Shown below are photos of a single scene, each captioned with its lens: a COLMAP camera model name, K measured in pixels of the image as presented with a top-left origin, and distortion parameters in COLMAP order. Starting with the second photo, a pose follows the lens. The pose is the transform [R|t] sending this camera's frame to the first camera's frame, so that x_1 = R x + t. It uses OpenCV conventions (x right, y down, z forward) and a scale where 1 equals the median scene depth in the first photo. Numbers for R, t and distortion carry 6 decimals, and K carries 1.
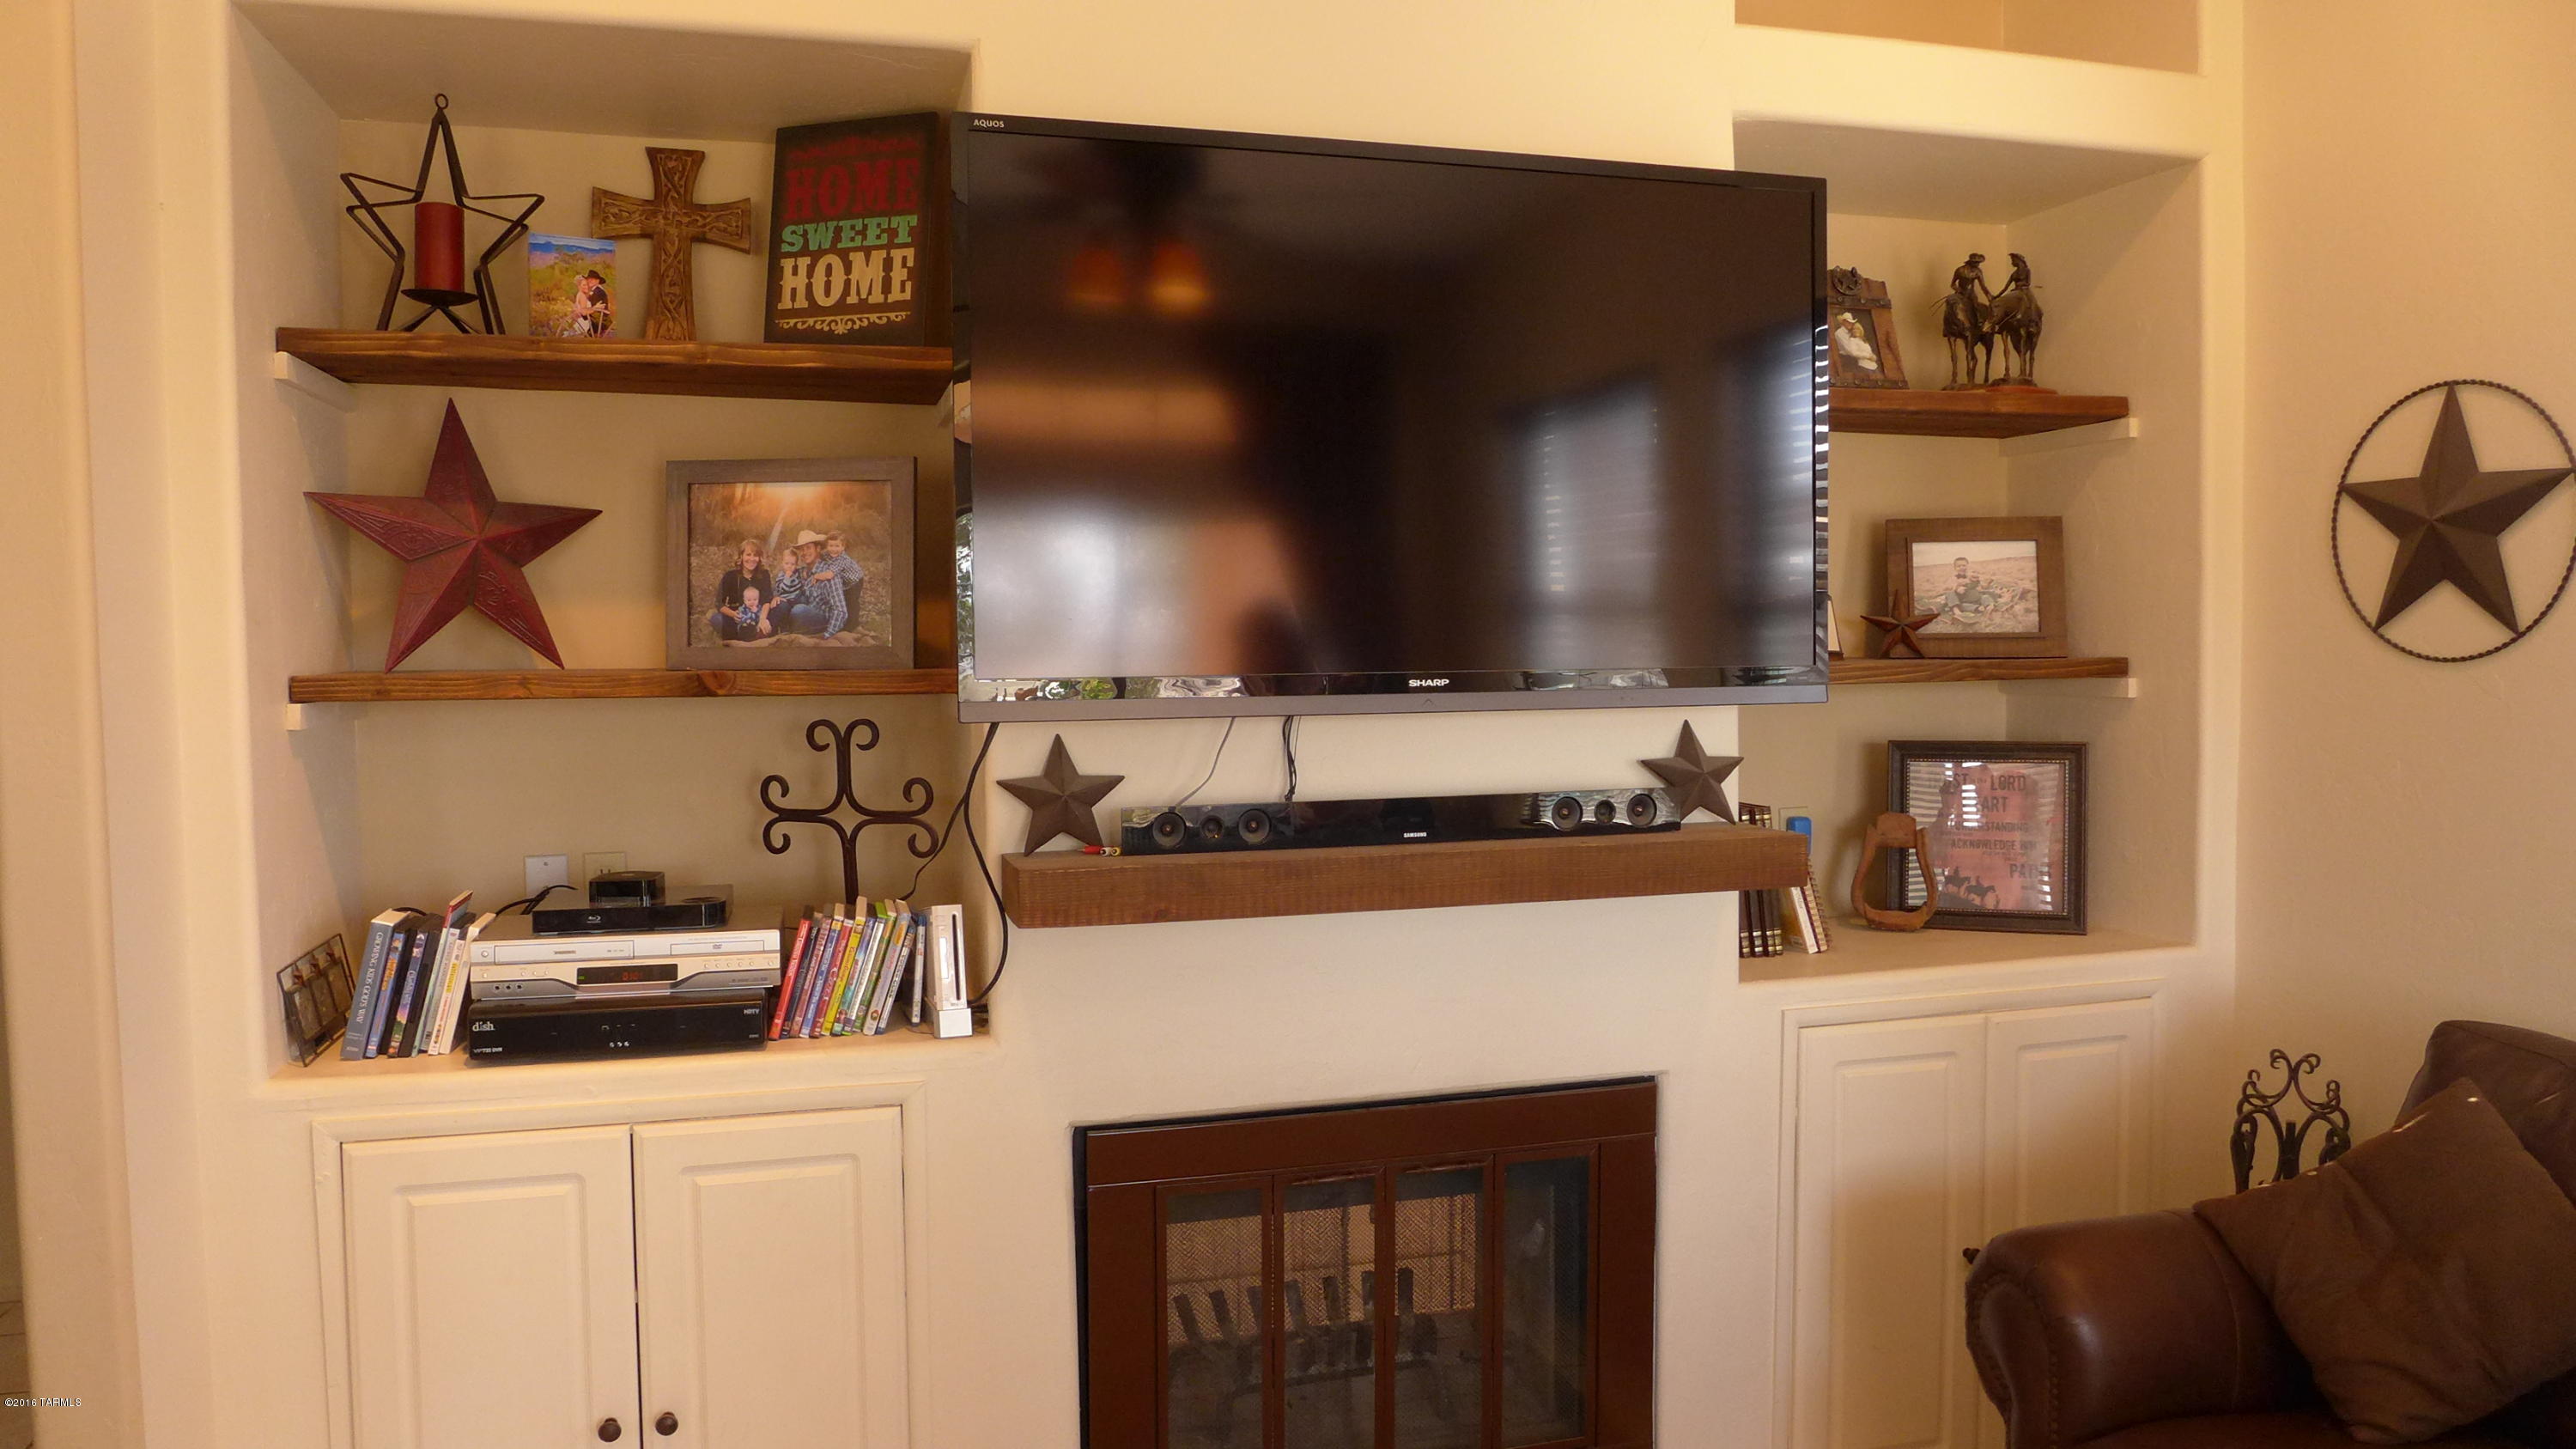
lens RADIAL K [[1695.7, 0, 1293.9], [0, 1695.7, 719.5], [0, 0, 1]] dist [-0.058493, 0.017296]
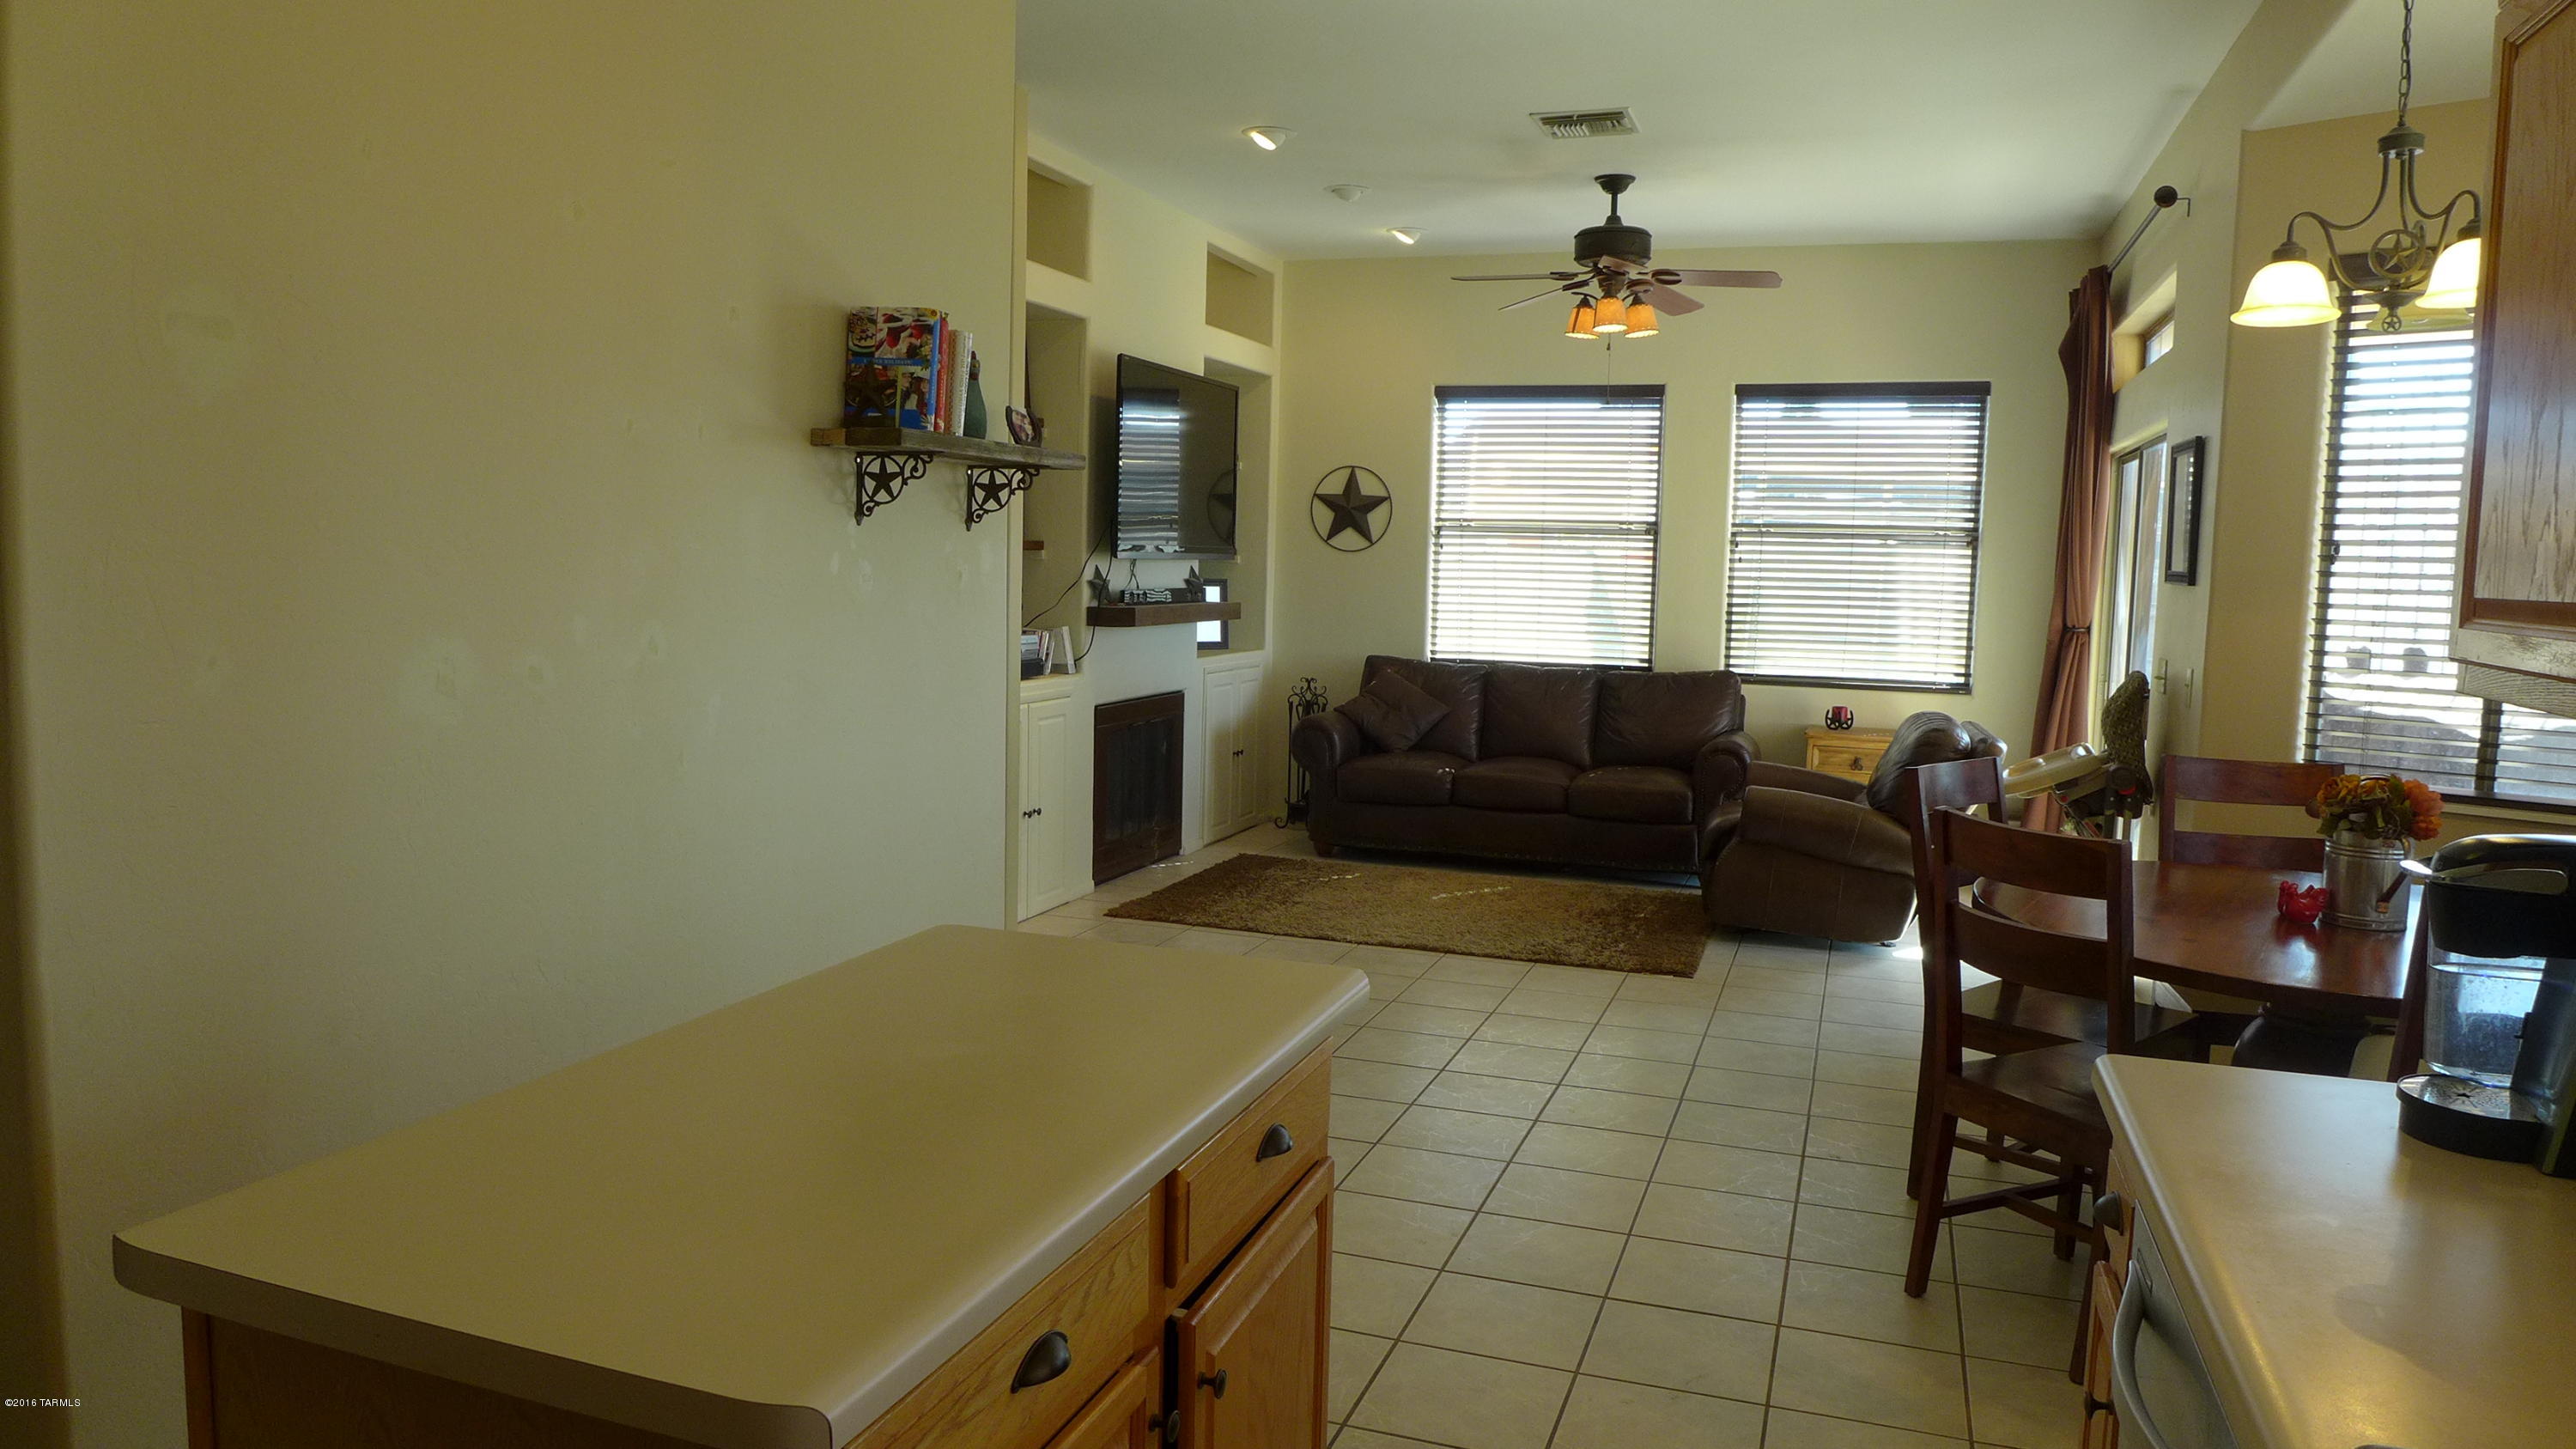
lens RADIAL K [[1695.7, 0, 1294.2], [0, 1695.7, 722.9], [0, 0, 1]] dist [-0.058493, 0.017296]
pose [[0.569592, -0.057355, 0.819924, -2.113950], [0.007719, 0.997892, 0.064443, 0.085569], [-0.821891, -0.030377, 0.568834, -0.818584]]
